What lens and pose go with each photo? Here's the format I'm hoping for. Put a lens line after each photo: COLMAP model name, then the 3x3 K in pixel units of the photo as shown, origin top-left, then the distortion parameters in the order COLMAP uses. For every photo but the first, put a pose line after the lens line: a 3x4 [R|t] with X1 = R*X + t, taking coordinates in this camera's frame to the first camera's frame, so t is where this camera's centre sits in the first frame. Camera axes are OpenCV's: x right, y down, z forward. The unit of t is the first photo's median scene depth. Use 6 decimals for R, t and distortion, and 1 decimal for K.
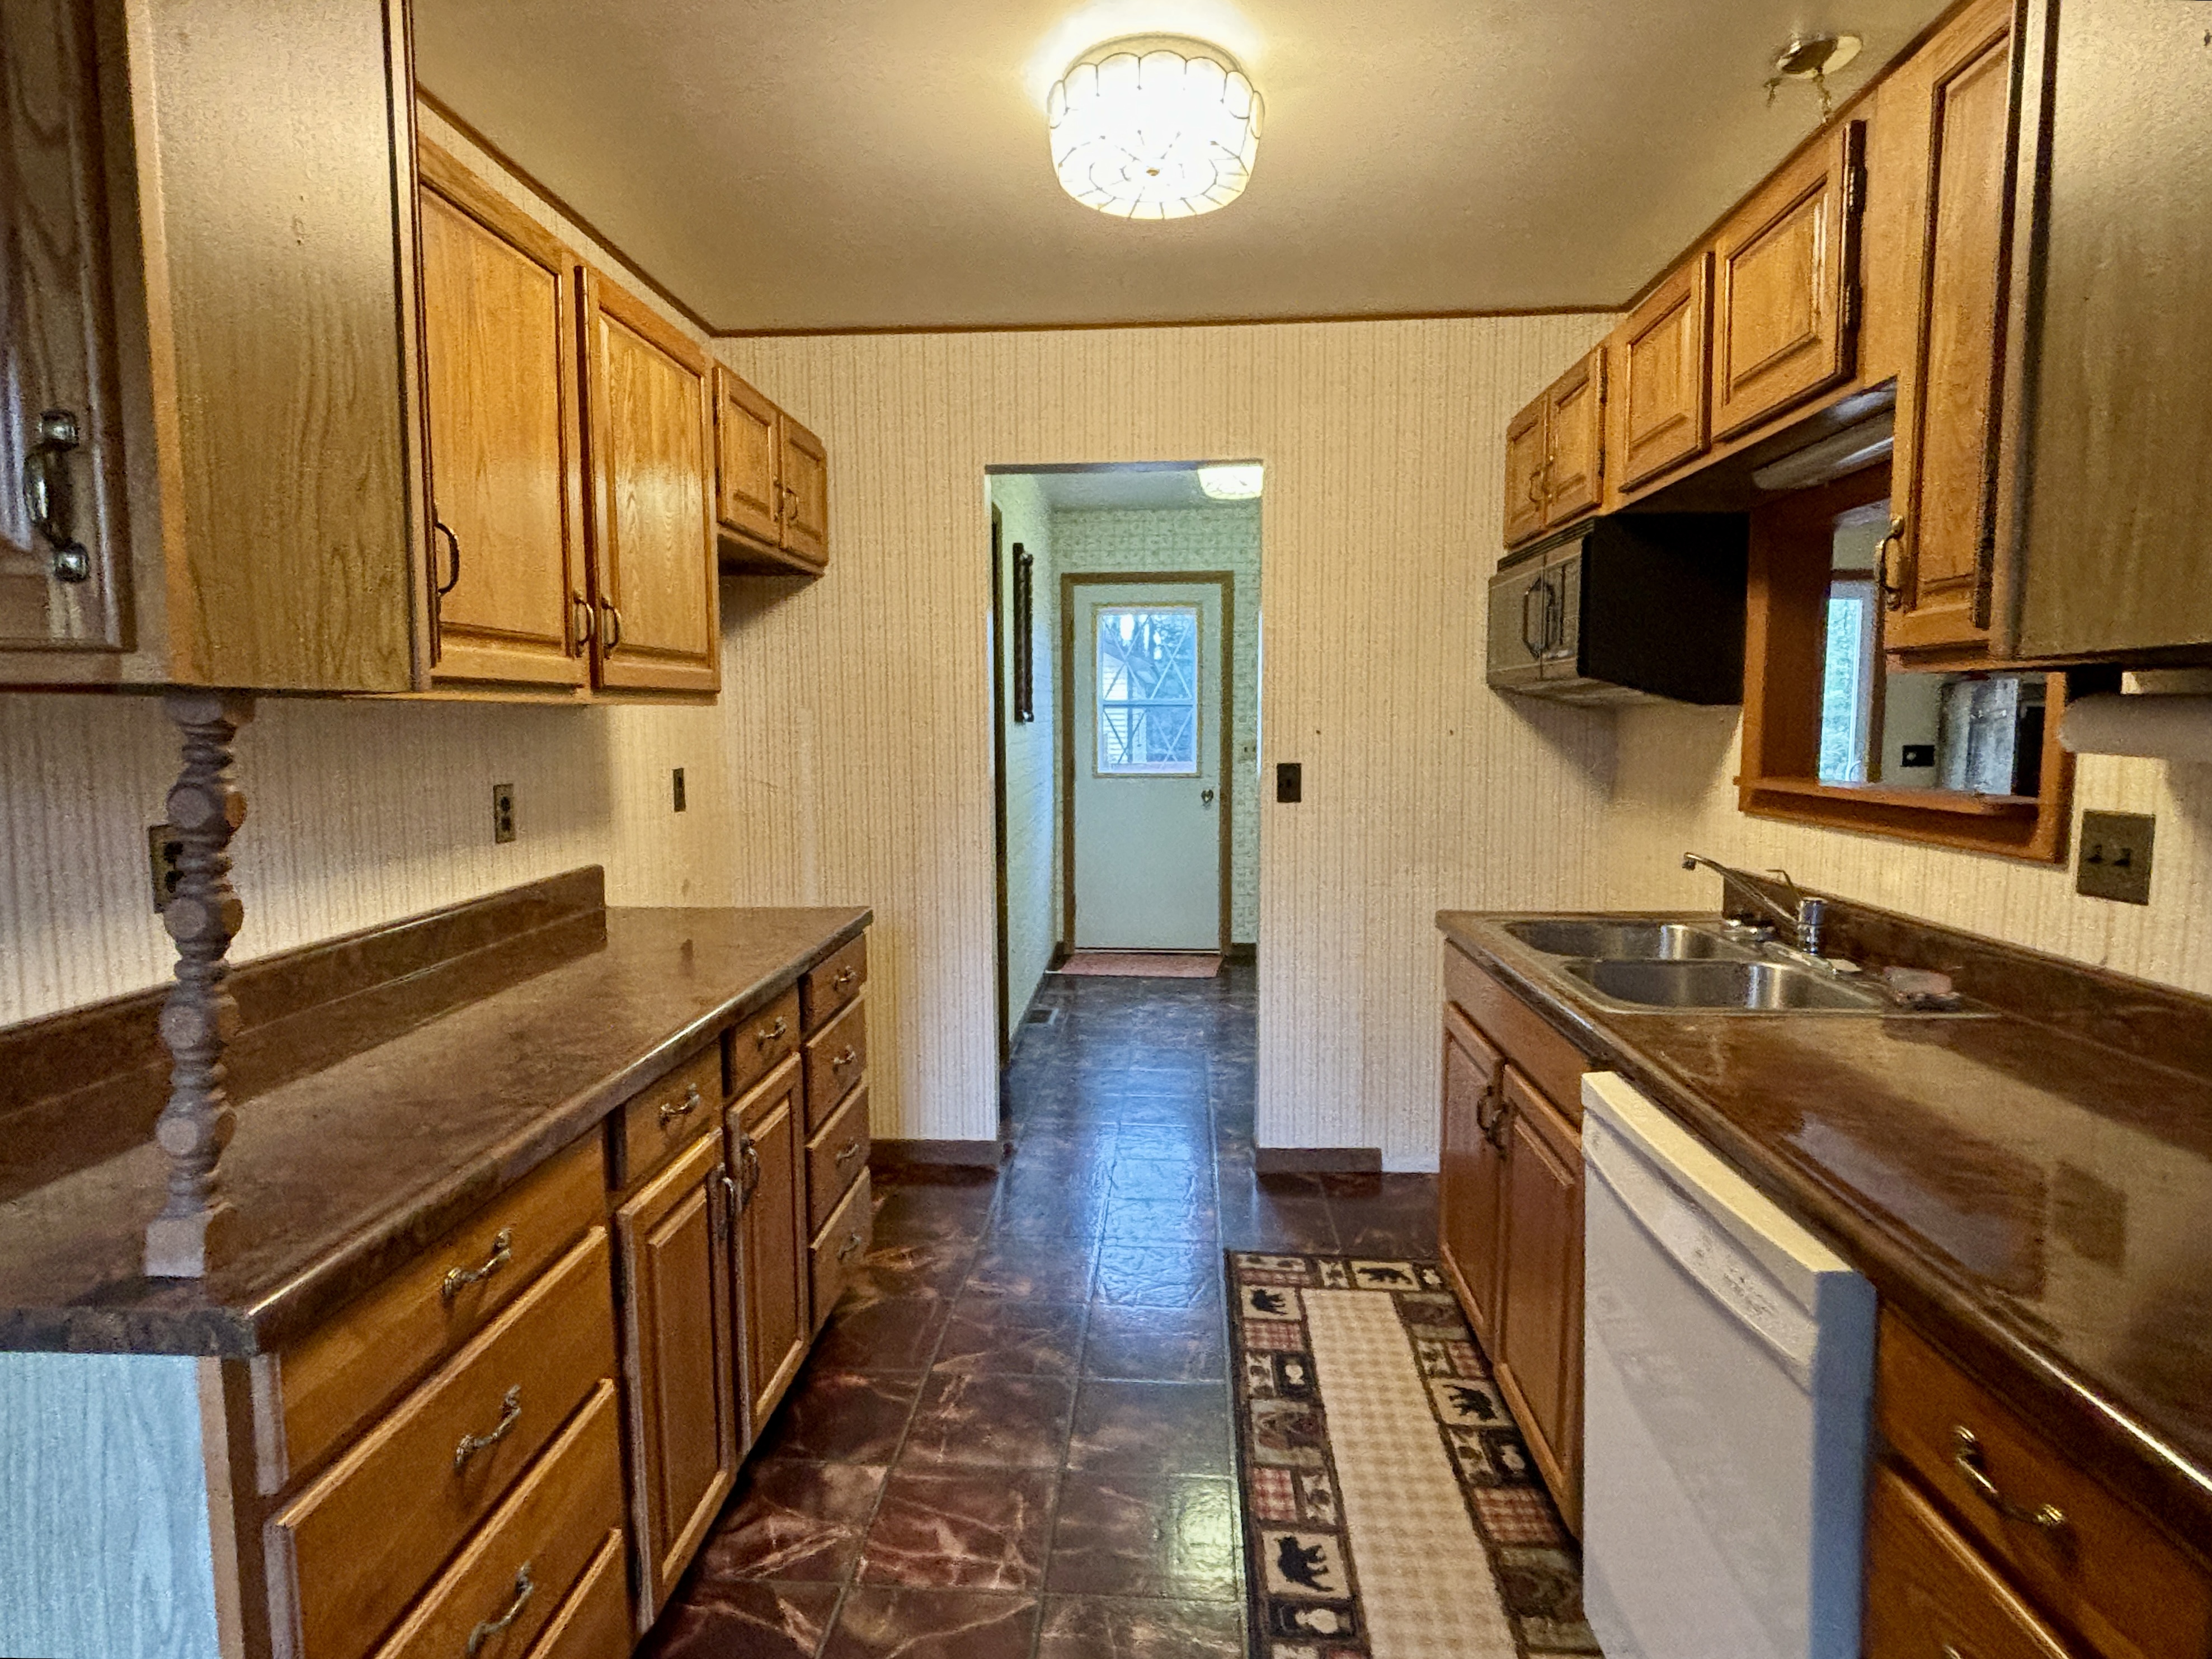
lens RADIAL K [[1217.9, 0, 1106.0], [0, 1217.9, 829.5], [0, 0, 1]] dist [0.005715, -0.000891]
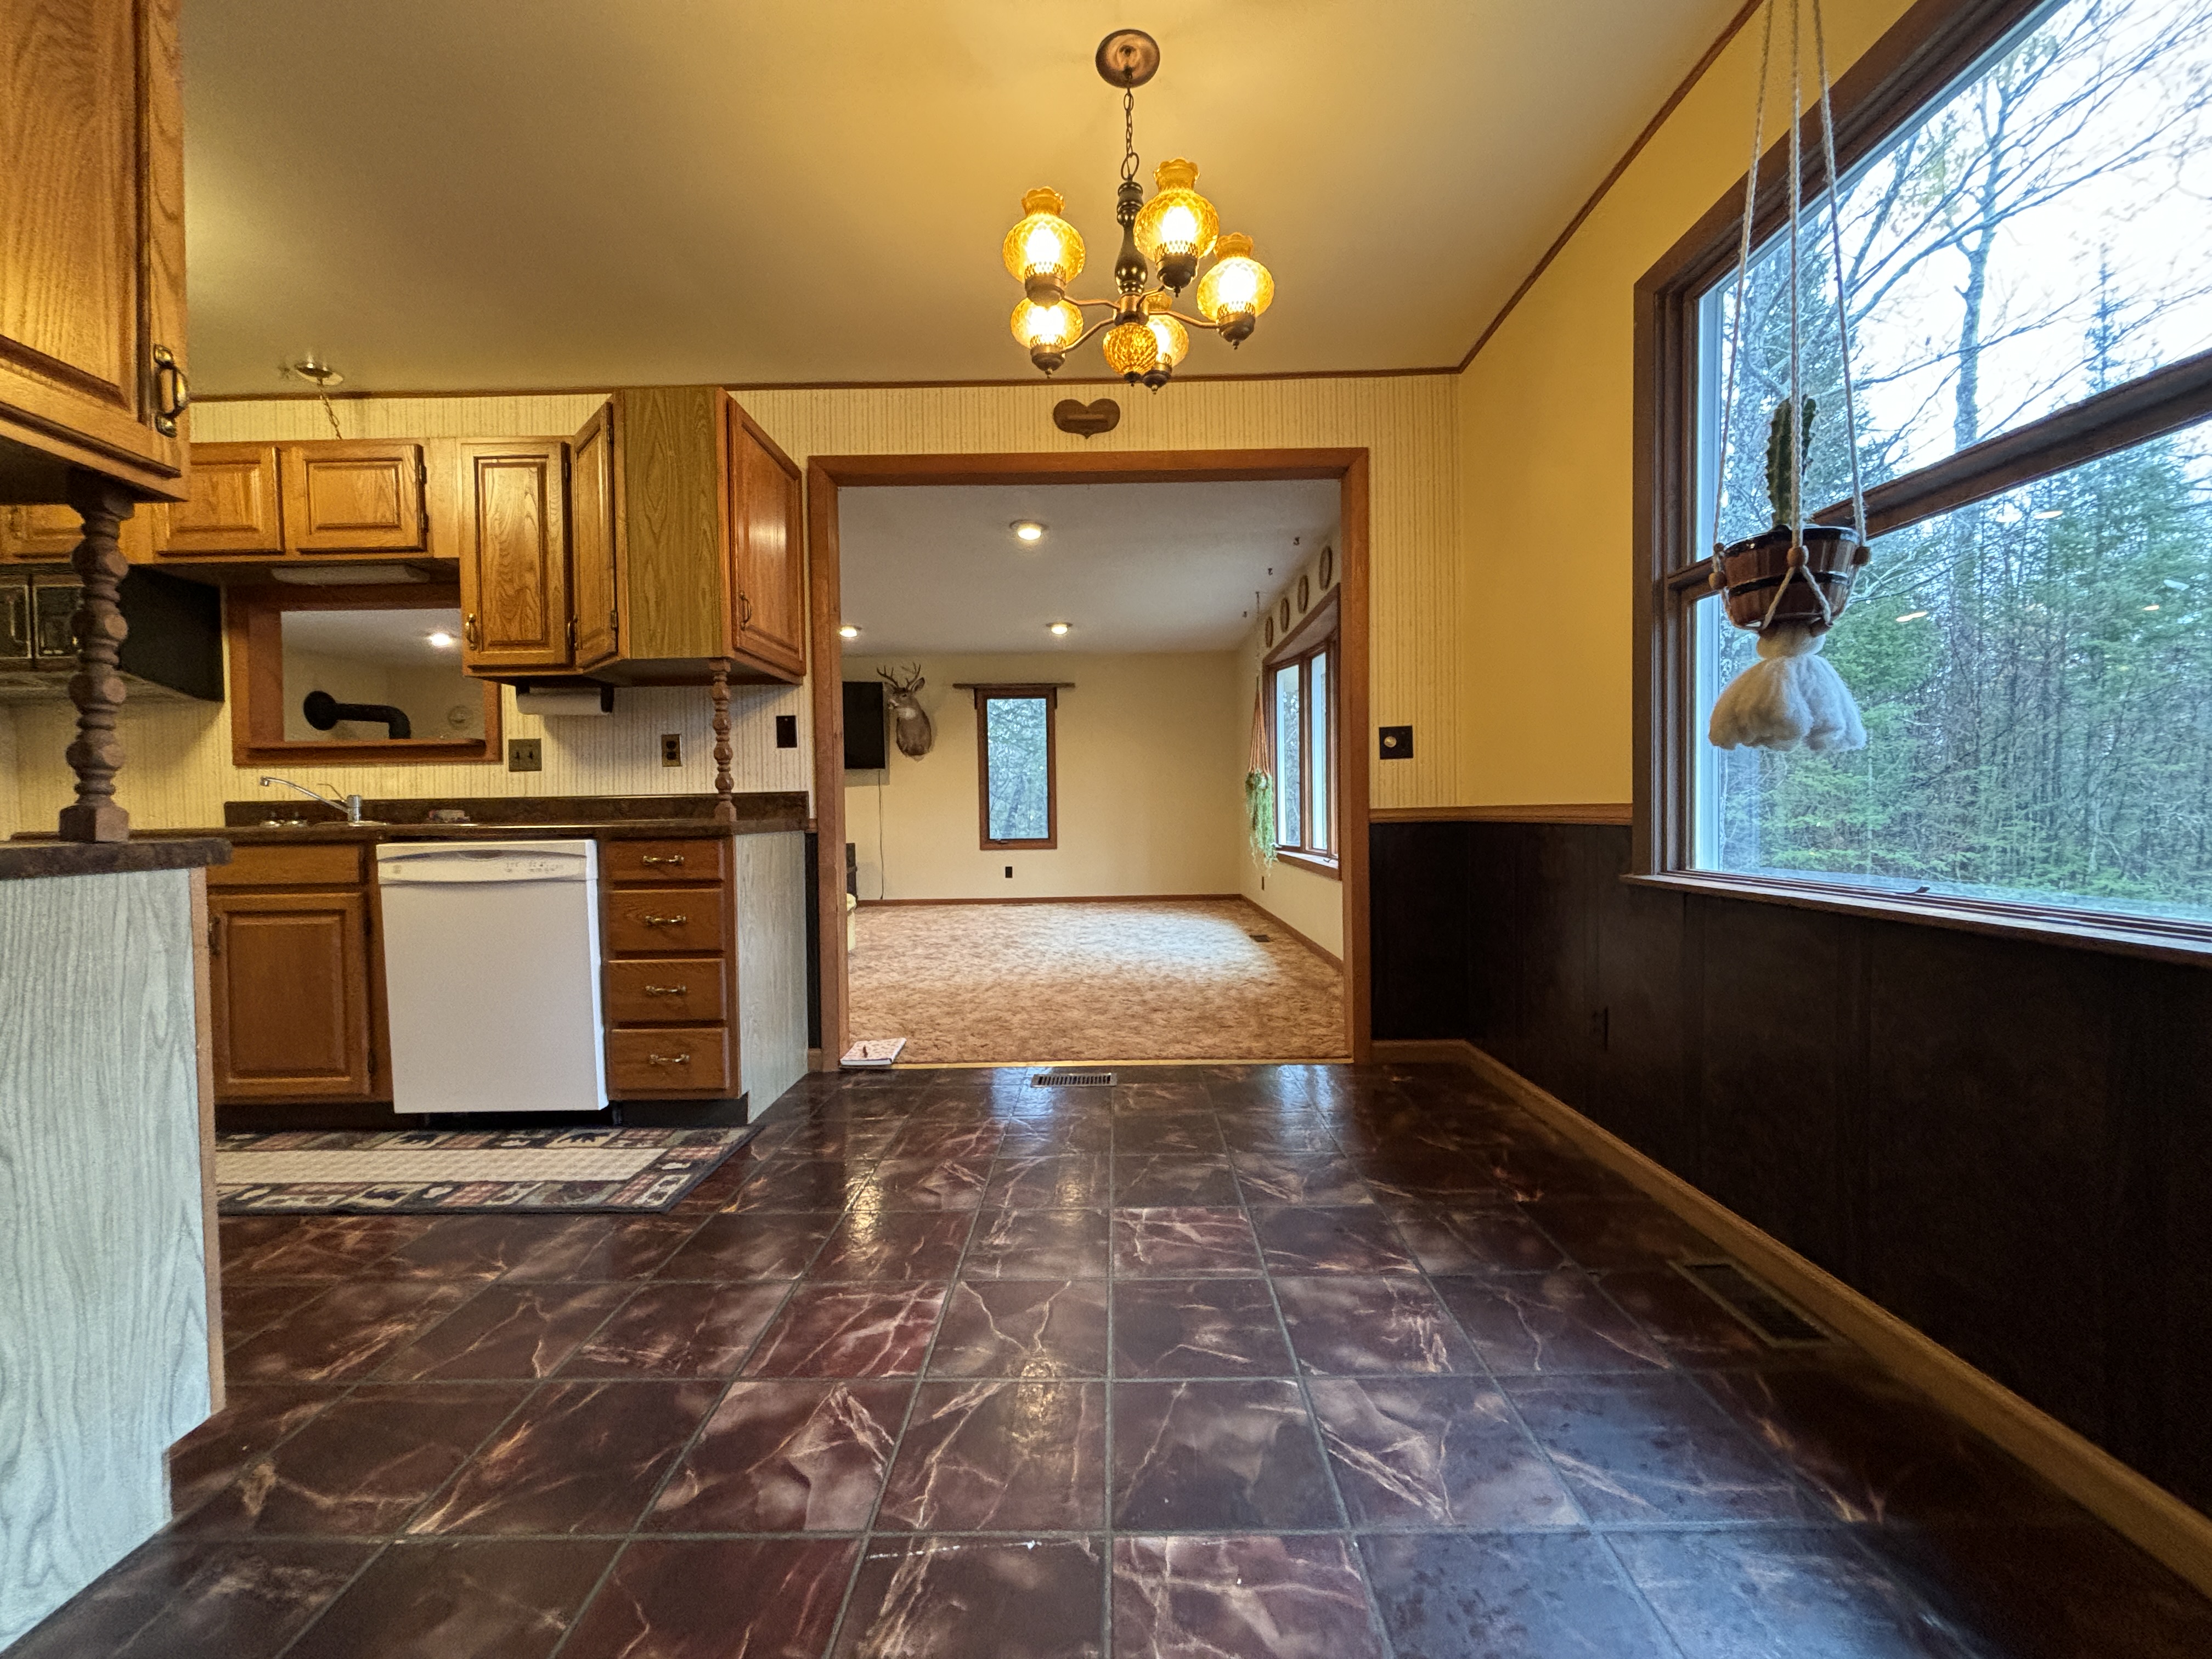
lens RADIAL K [[882.9, 0, 1106.0], [0, 882.9, 829.5], [0, 0, 1]] dist [0.011255, -0.005918]
pose [[-0.056504, -0.016768, 0.998262, -0.952923], [0.107660, 0.993927, 0.022789, 0.218439], [-0.992581, 0.108760, -0.054356, -0.126648]]
